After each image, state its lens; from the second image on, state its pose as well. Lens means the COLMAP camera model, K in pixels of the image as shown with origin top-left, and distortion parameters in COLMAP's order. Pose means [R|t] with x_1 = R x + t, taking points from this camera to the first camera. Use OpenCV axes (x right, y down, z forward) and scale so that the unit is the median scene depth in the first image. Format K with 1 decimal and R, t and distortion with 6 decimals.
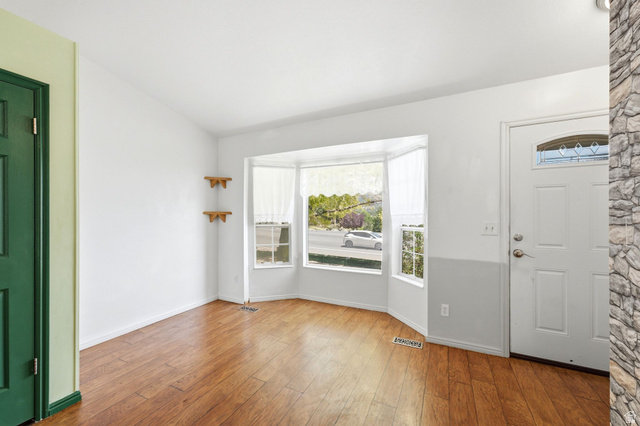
lens RADIAL K [[260.2, 0, 319.5], [0, 260.2, 215.4], [0, 0, 1]] dist [0.000253, 0.000261]
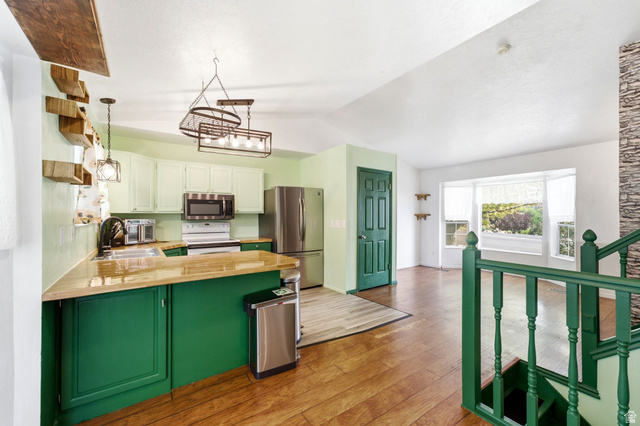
lens RADIAL K [[260.2, 0, 319.5], [0, 260.2, 215.4], [0, 0, 1]] dist [0.000253, 0.000261]
pose [[0.872569, 0.001229, -0.488489, -0.148808], [-0.000789, 0.999999, 0.001106, -0.007171], [0.488490, -0.000580, 0.872570, -0.941605]]
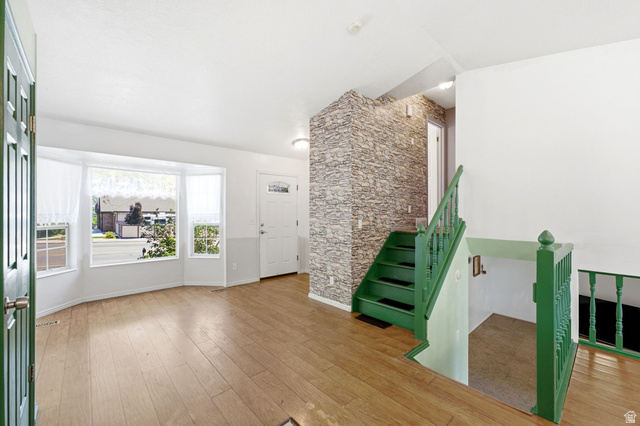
lens RADIAL K [[262.9, 0, 317.5], [0, 262.9, 212.1], [0, 0, 1]] dist [-0.008449, 0.000370]
pose [[0.371841, 0.004495, 0.928285, -0.737428], [0.001285, 0.999985, -0.005357, -0.005825], [-0.928295, 0.003185, 0.371830, -0.165752]]
